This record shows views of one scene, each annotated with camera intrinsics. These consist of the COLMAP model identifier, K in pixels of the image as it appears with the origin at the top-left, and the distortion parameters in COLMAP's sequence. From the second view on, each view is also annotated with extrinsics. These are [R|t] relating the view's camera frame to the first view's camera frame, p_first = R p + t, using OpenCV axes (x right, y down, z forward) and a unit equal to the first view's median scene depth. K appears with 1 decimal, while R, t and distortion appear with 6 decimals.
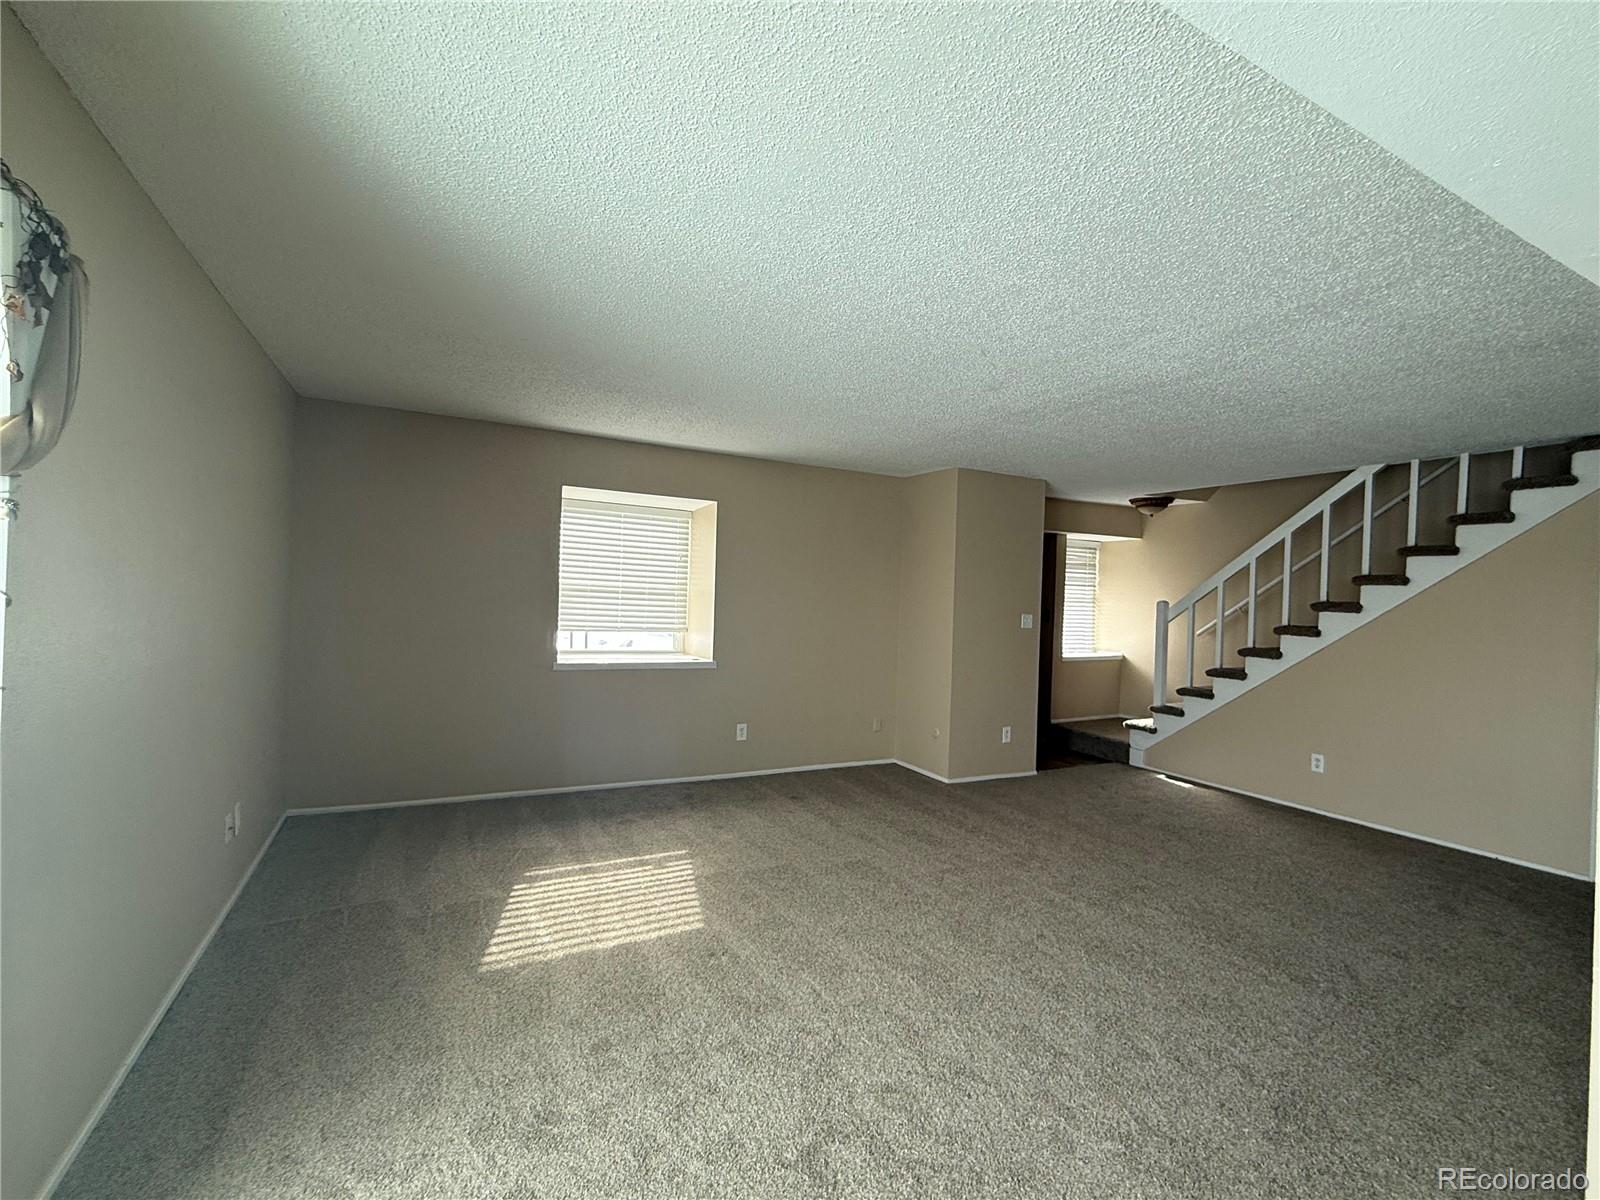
lens RADIAL K [[714.0, 0, 802.9], [0, 714.0, 601.5], [0, 0, 1]] dist [-0.000759, 0.002149]
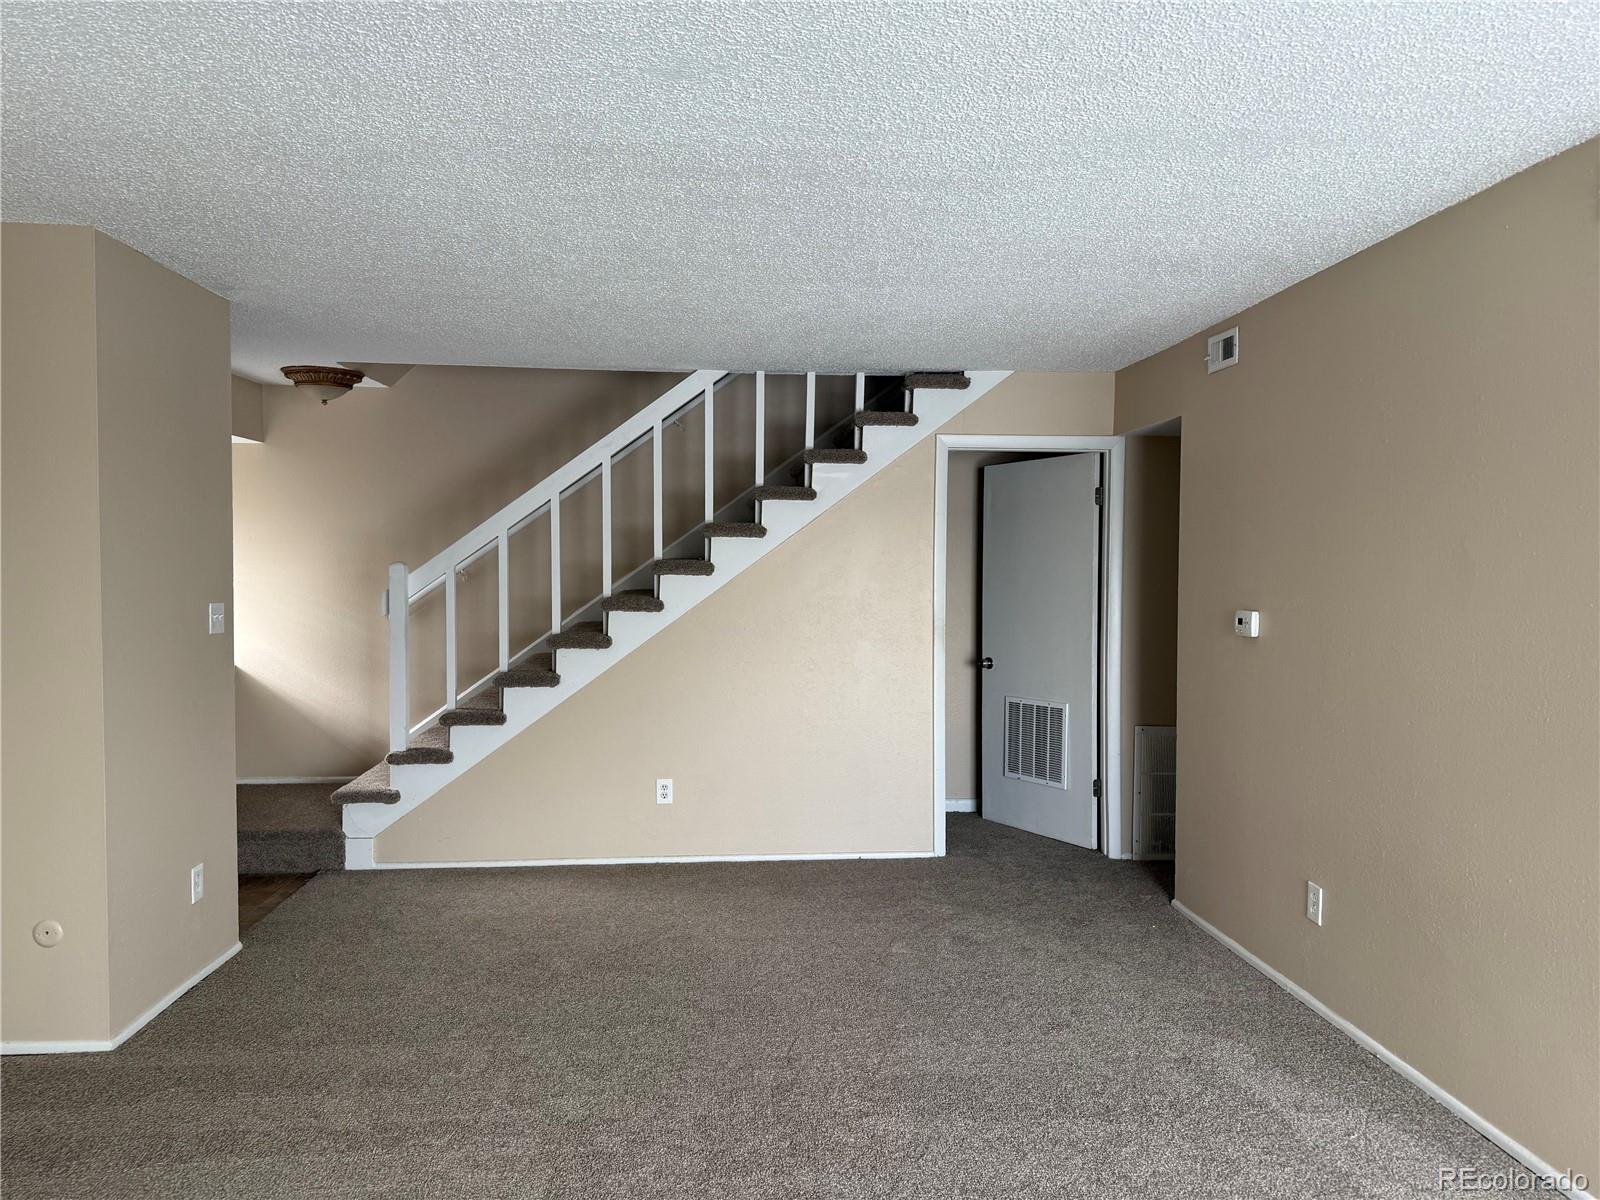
lens RADIAL K [[1122.8, 0, 809.7], [0, 1122.8, 601.3], [0, 0, 1]] dist [0.067950, -0.077006]
pose [[0.389820, -0.064500, 0.918629, -0.257710], [0.013229, 0.997833, 0.064448, -0.032187], [-0.920796, -0.012971, 0.389829, 0.518198]]
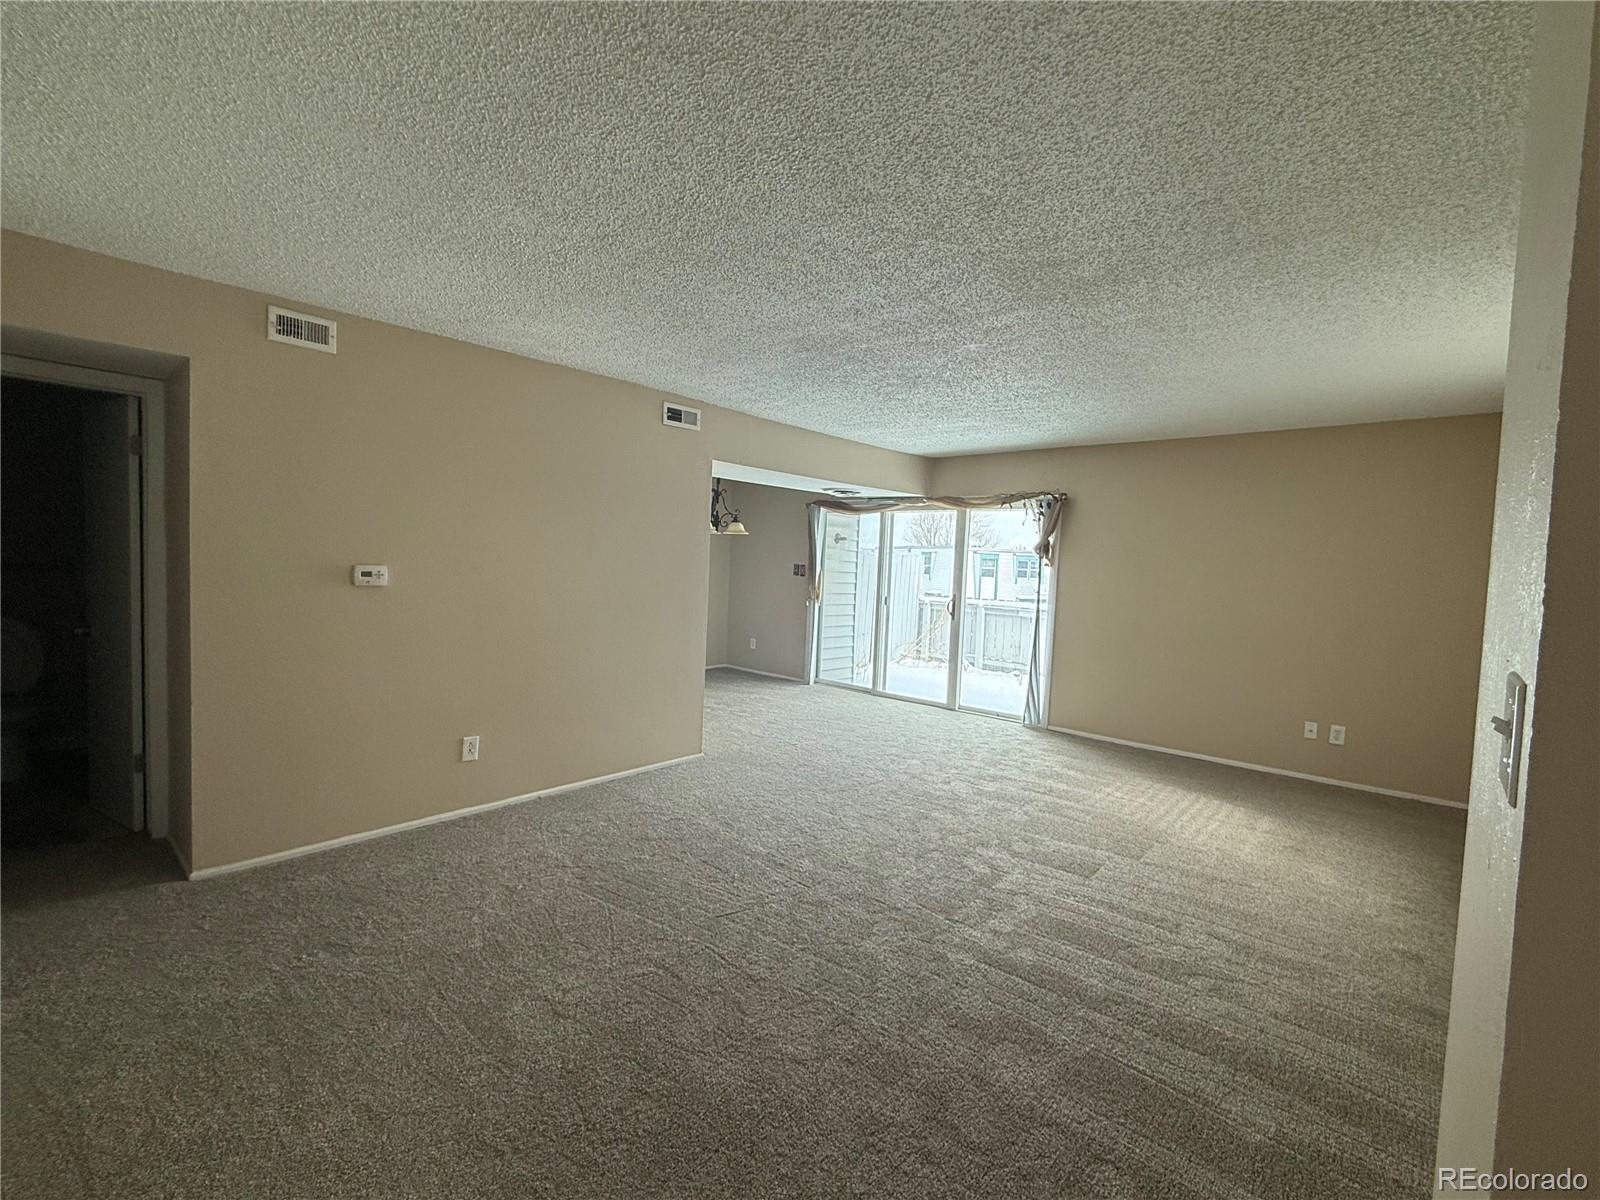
lens RADIAL K [[714.0, 0, 797.0], [0, 714.0, 589.5], [0, 0, 1]] dist [-0.000759, 0.002149]
pose [[-0.936646, -0.056918, -0.345622, 0.633343], [-0.073260, 0.996720, 0.034393, 0.010322], [0.342531, 0.057534, -0.937743, 1.446413]]
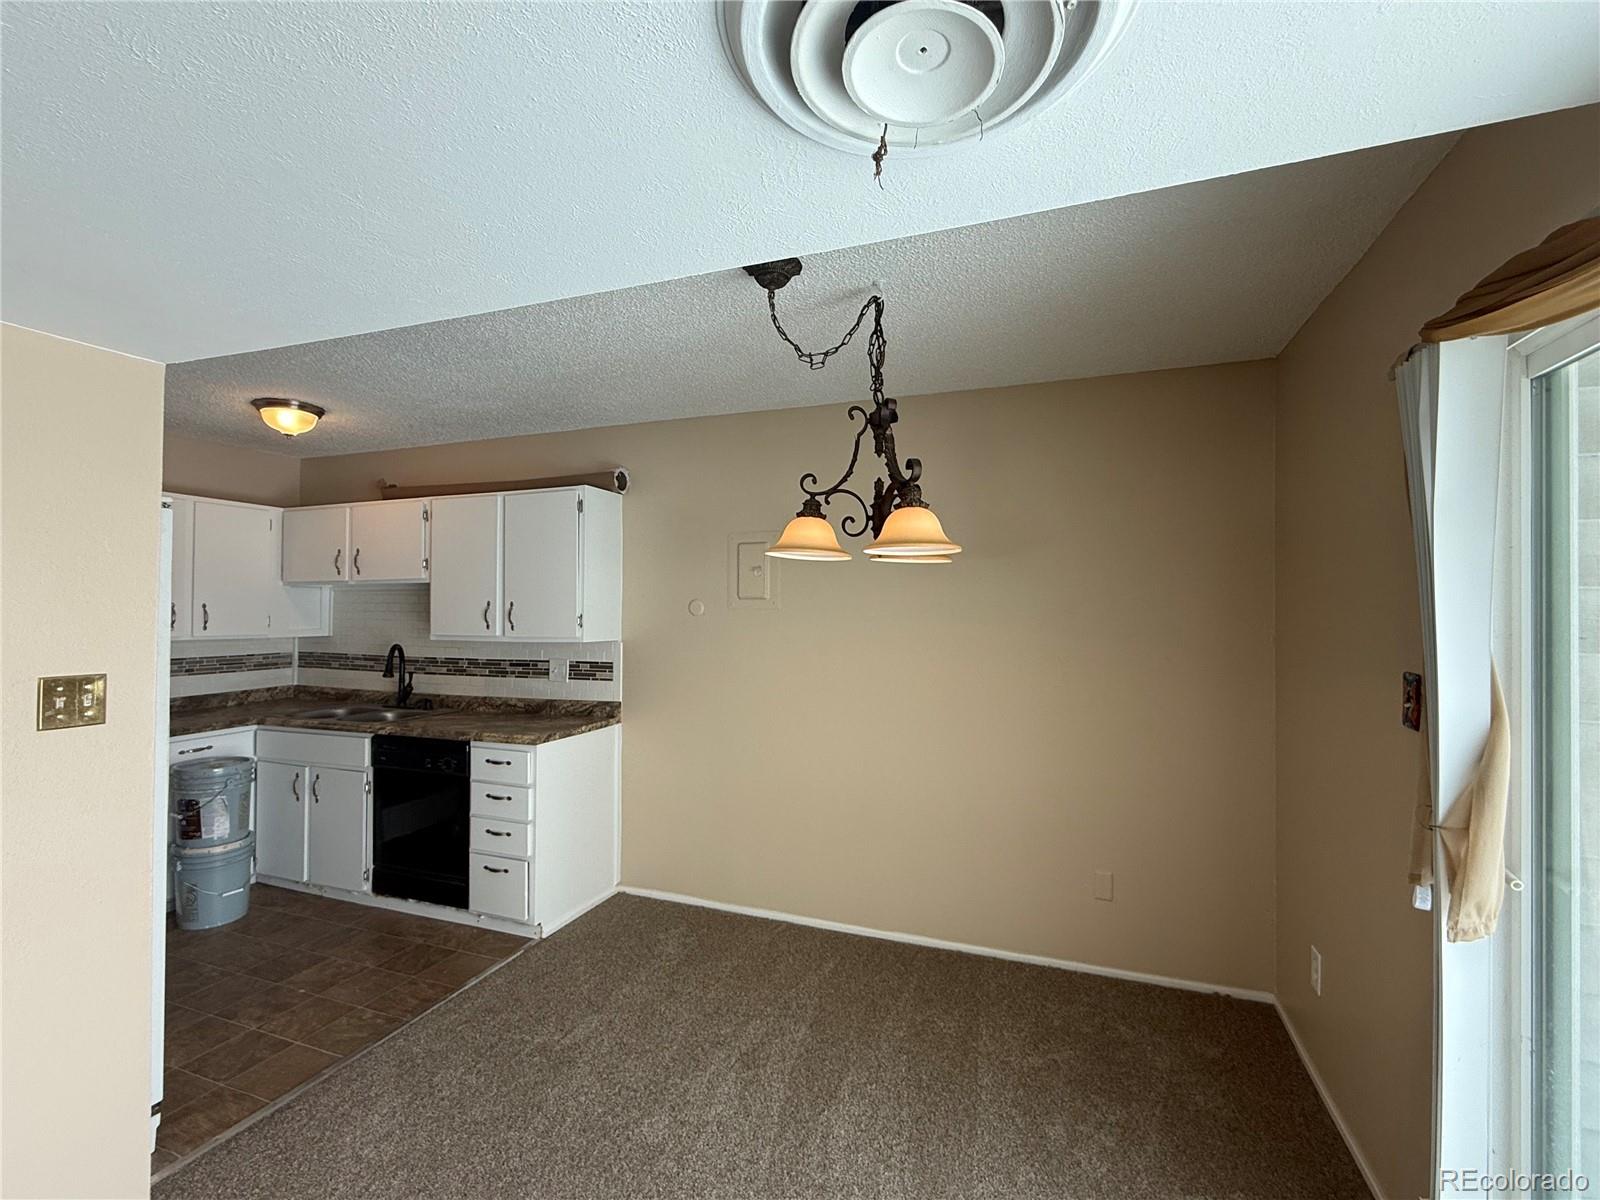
lens RADIAL K [[714.0, 0, 802.2], [0, 714.0, 596.3], [0, 0, 1]] dist [-0.000759, 0.002149]
pose [[-0.670503, -0.025485, 0.741469, -0.081847], [-0.028535, 0.999556, 0.008552, -0.026489], [-0.741358, -0.015424, -0.670933, 0.163058]]
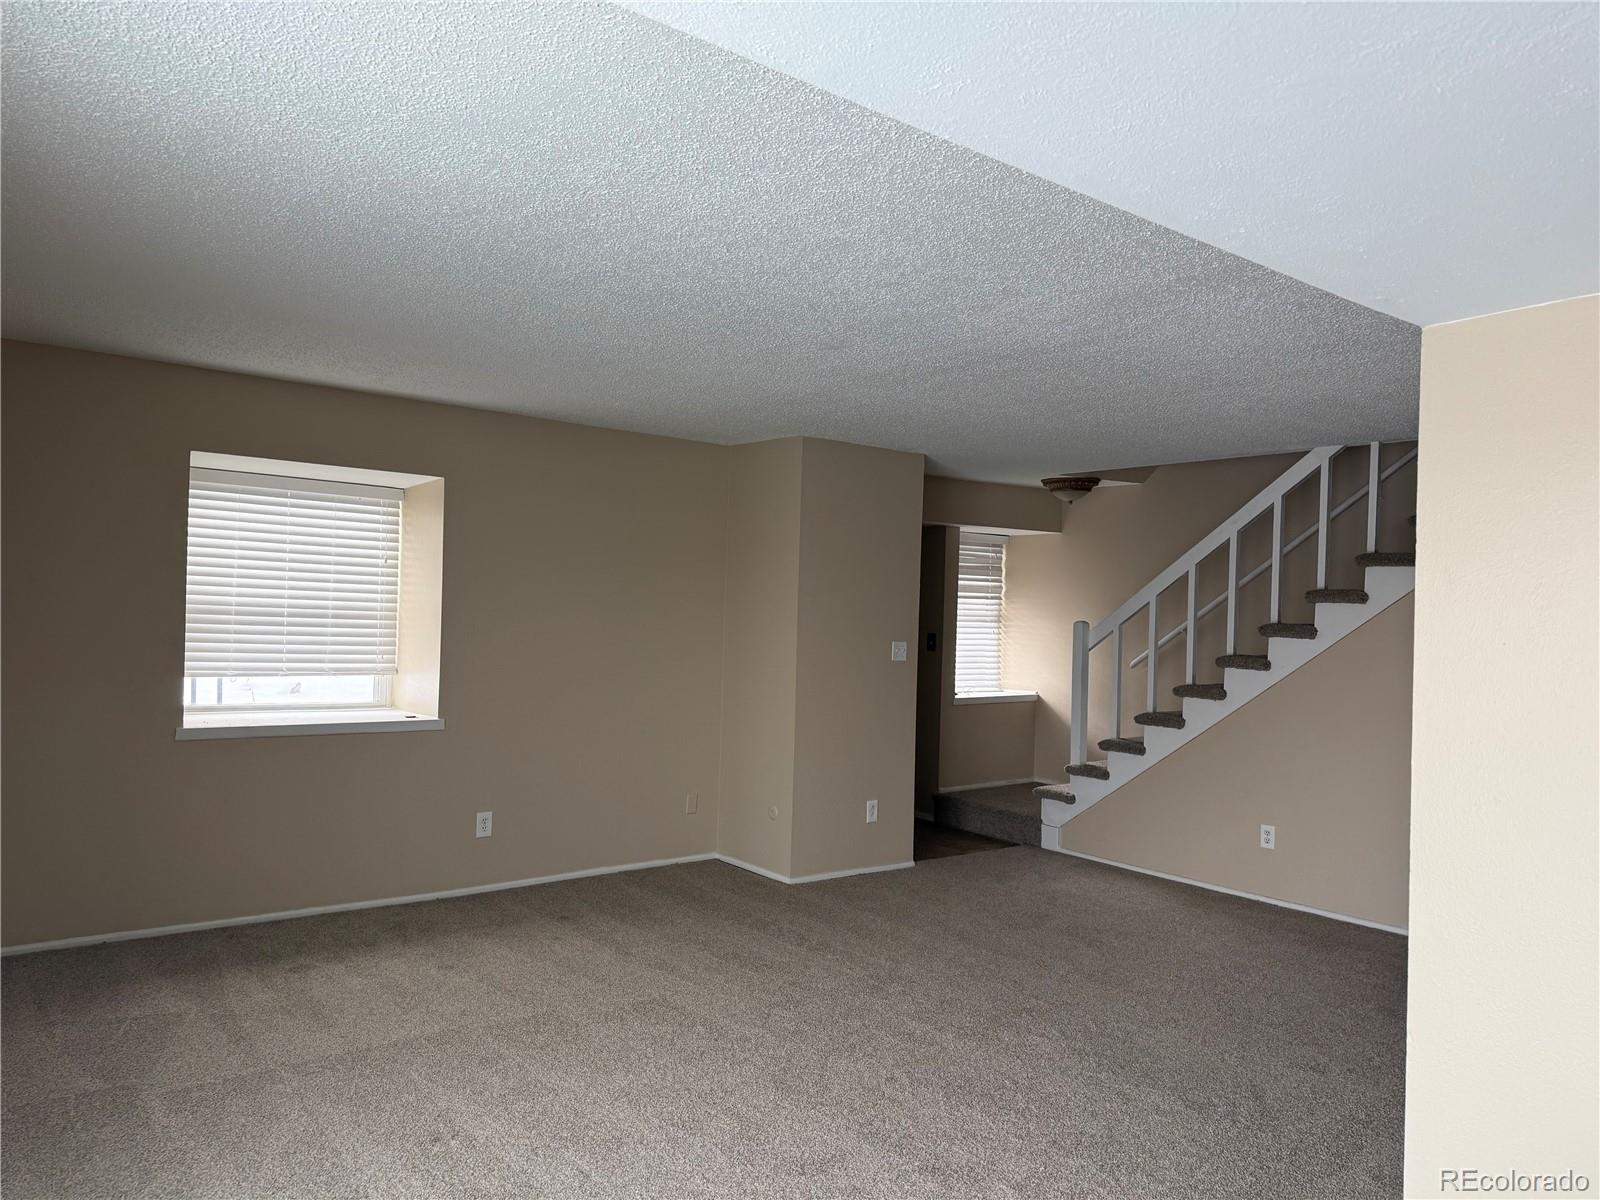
lens RADIAL K [[1122.8, 0, 798.2], [0, 1122.8, 607.6], [0, 0, 1]] dist [0.067950, -0.077006]
pose [[0.983434, -0.003745, 0.181228, 0.014891], [0.004118, 0.999990, -0.001685, -0.019493], [-0.181219, 0.002403, 0.983440, -0.111626]]
